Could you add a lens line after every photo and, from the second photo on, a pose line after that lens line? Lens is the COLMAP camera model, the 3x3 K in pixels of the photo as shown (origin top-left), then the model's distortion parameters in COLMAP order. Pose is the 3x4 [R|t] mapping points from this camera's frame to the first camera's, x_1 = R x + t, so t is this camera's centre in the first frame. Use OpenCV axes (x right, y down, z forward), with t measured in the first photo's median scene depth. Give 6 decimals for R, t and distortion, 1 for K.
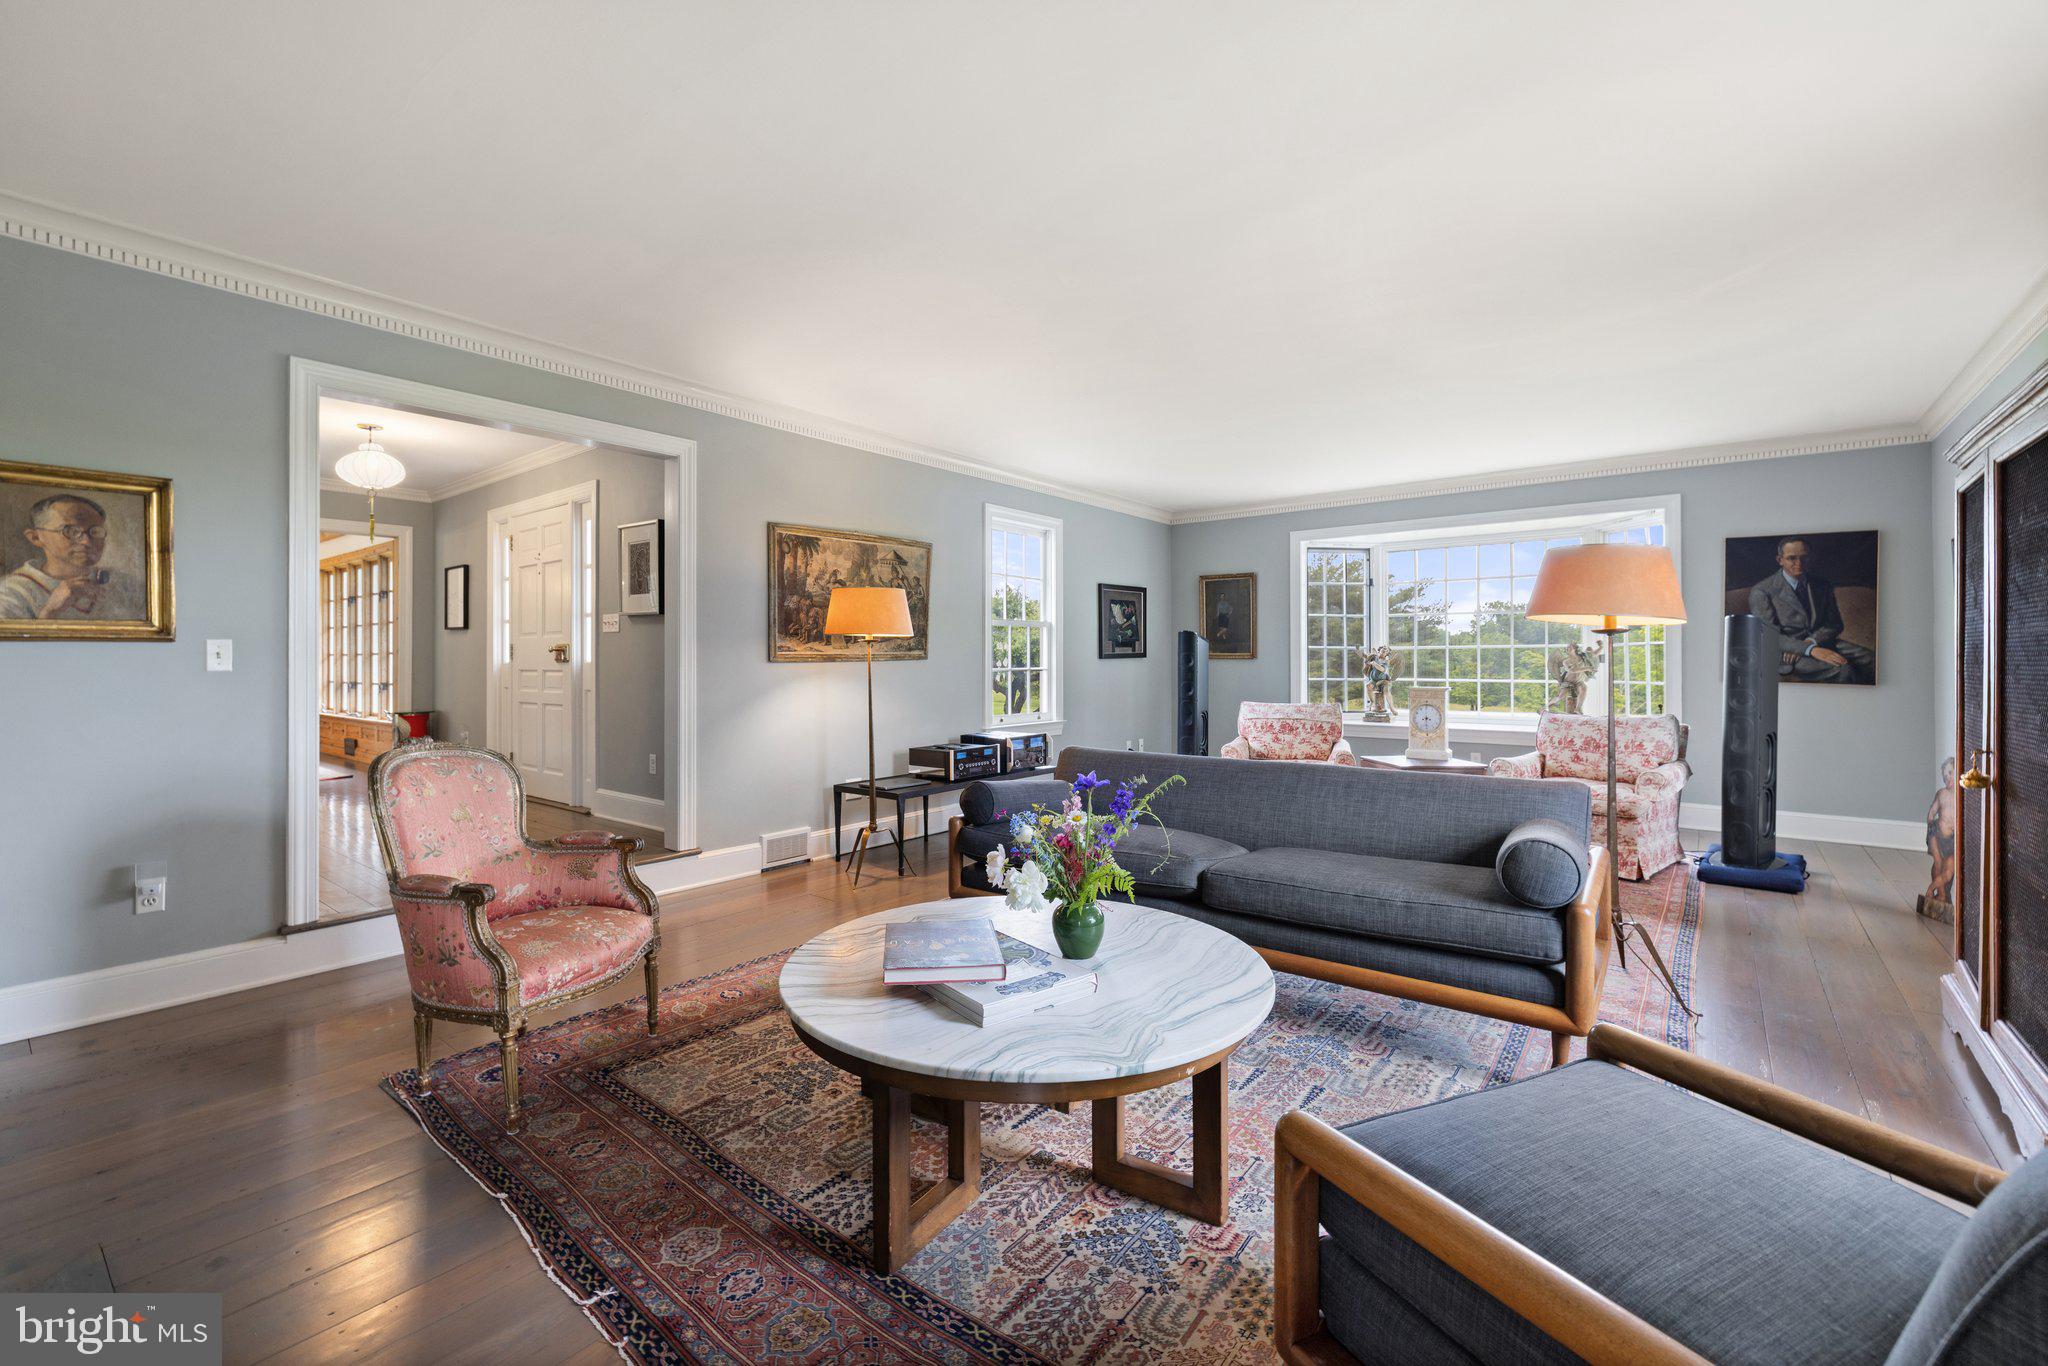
lens RADIAL K [[858.7, 0, 1029.2], [0, 858.7, 659.3], [0, 0, 1]] dist [-0.002498, -0.000027]
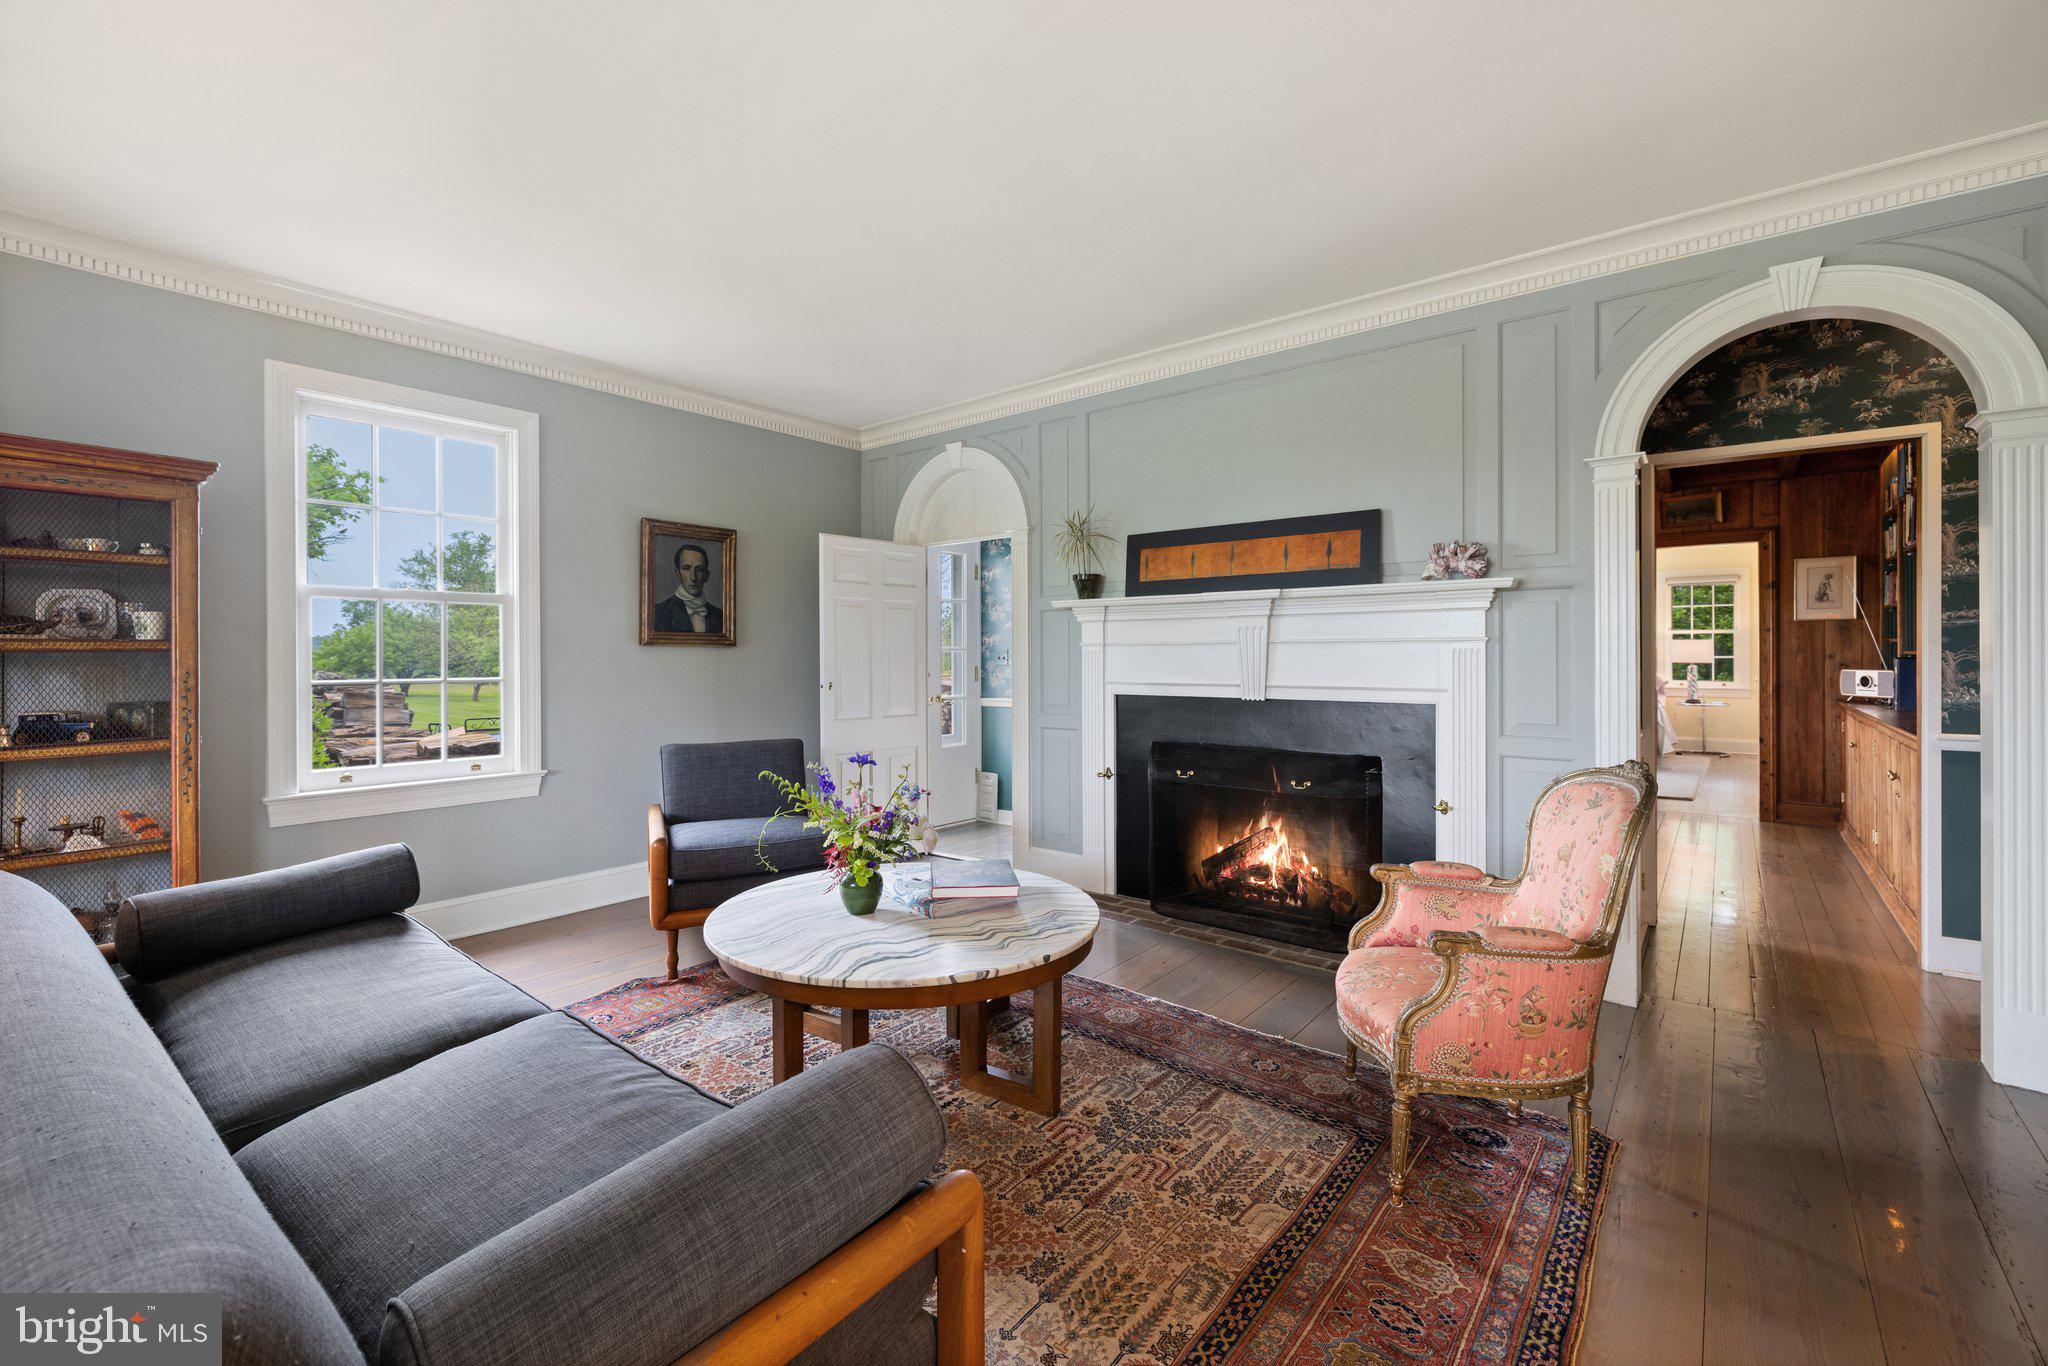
lens RADIAL K [[883.9, 0, 992.0], [0, 883.9, 659.9], [0, 0, 1]] dist [-0.001613, -0.000173]
pose [[-0.999553, 0.003944, 0.029624, -0.108472], [0.003994, 0.999991, 0.001646, -0.008007], [-0.029617, 0.001763, -0.999560, 1.458583]]
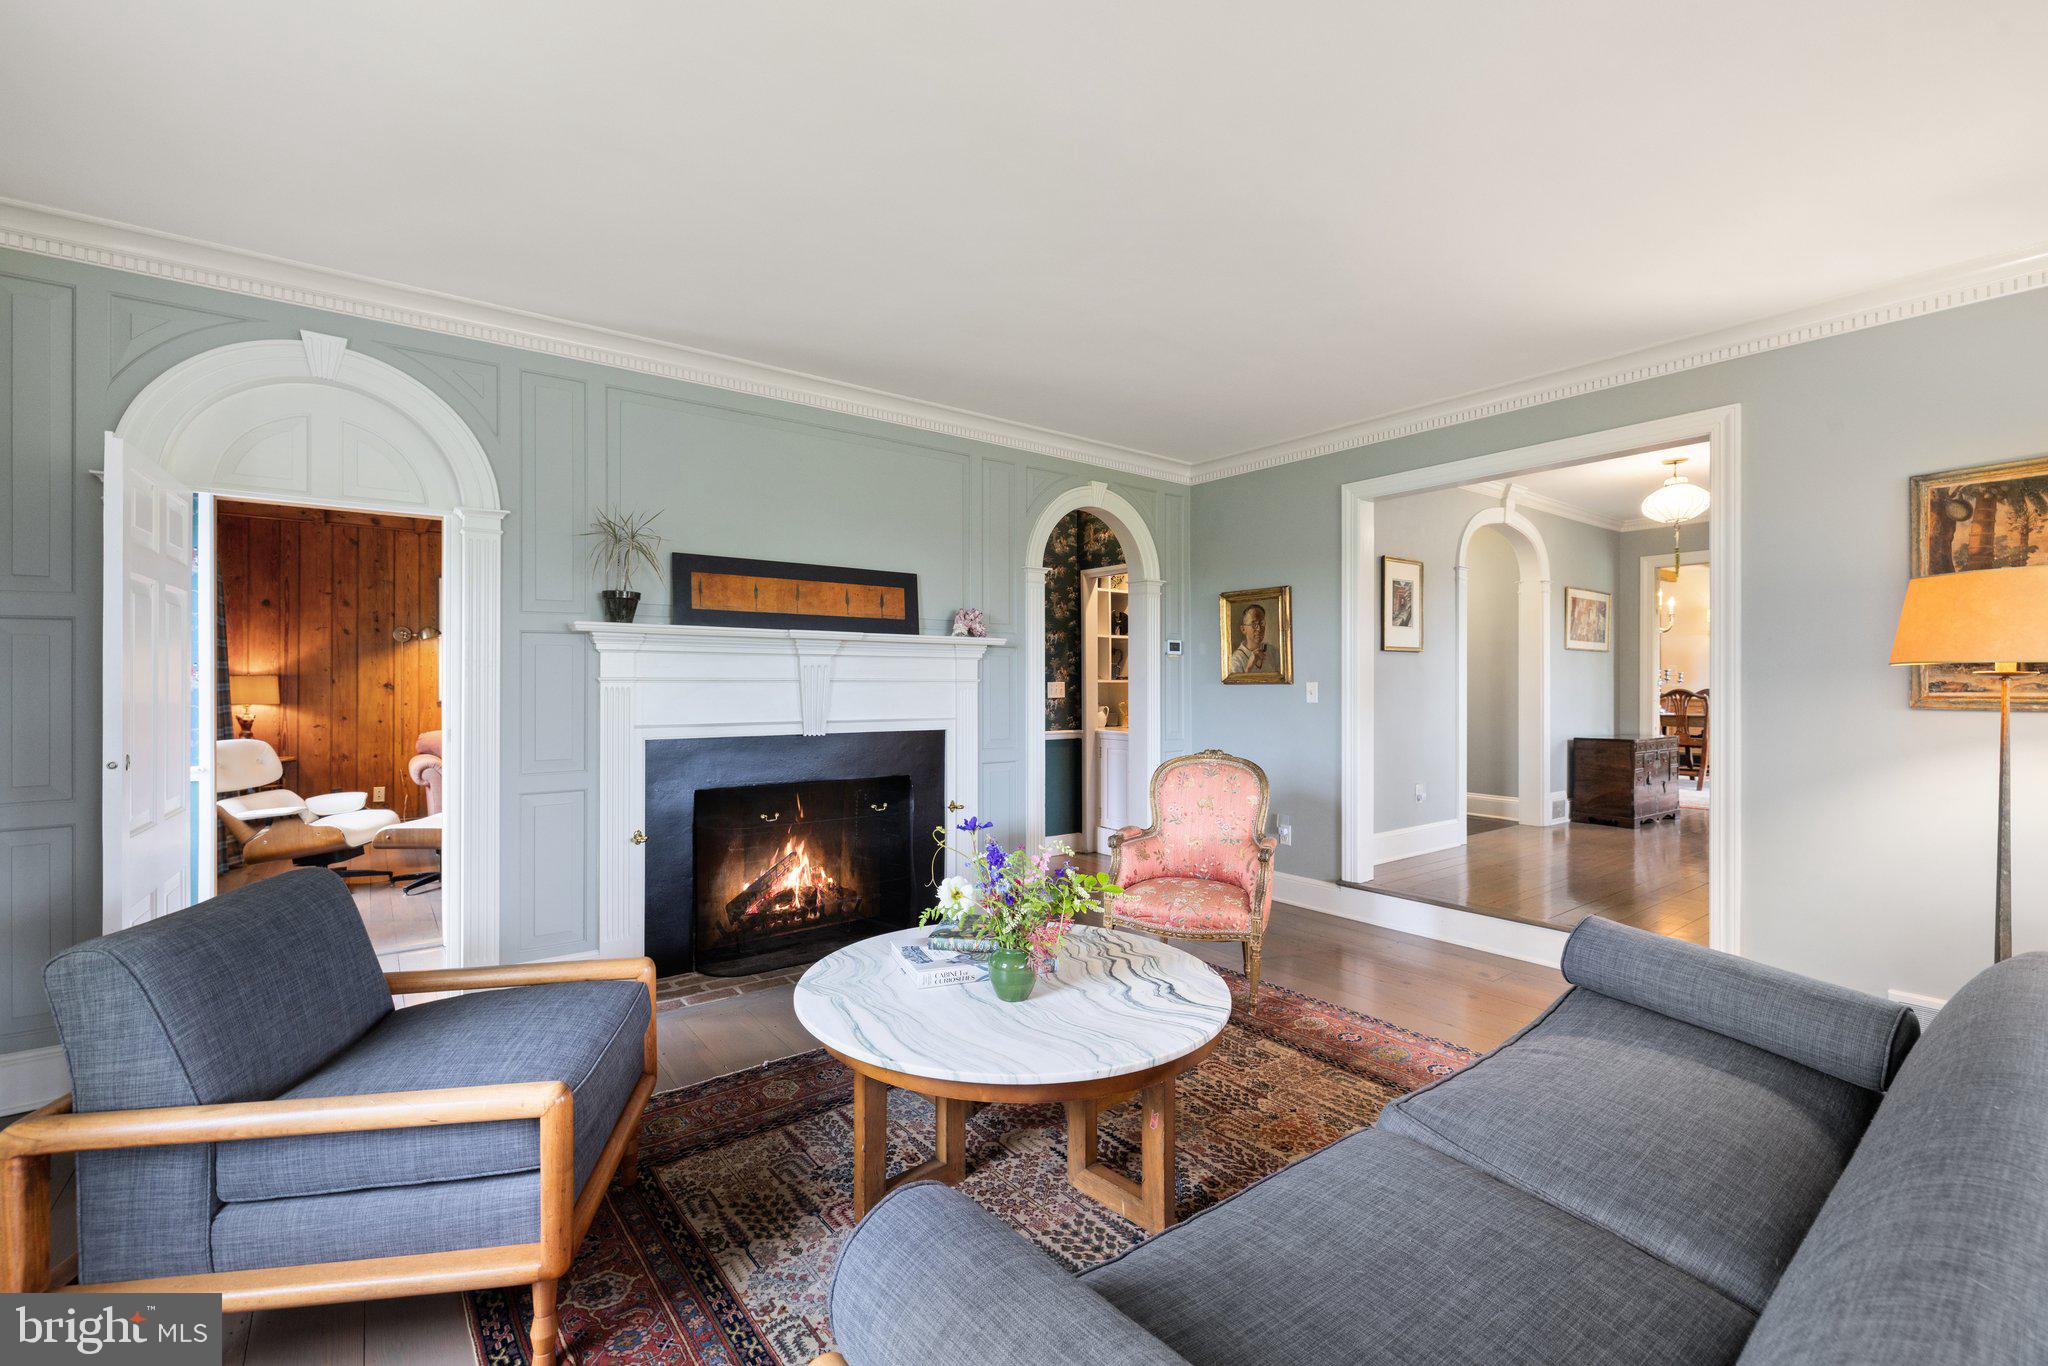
lens RADIAL K [[851.3, 0, 974.2], [0, 851.3, 701.4], [0, 0, 1]] dist [0.016483, 0.000021]
pose [[-0.278590, 0.025124, -0.960081, 0.690007], [0.000095, 0.999659, 0.026132, -0.028200], [0.960410, 0.007189, -0.278497, 0.808487]]
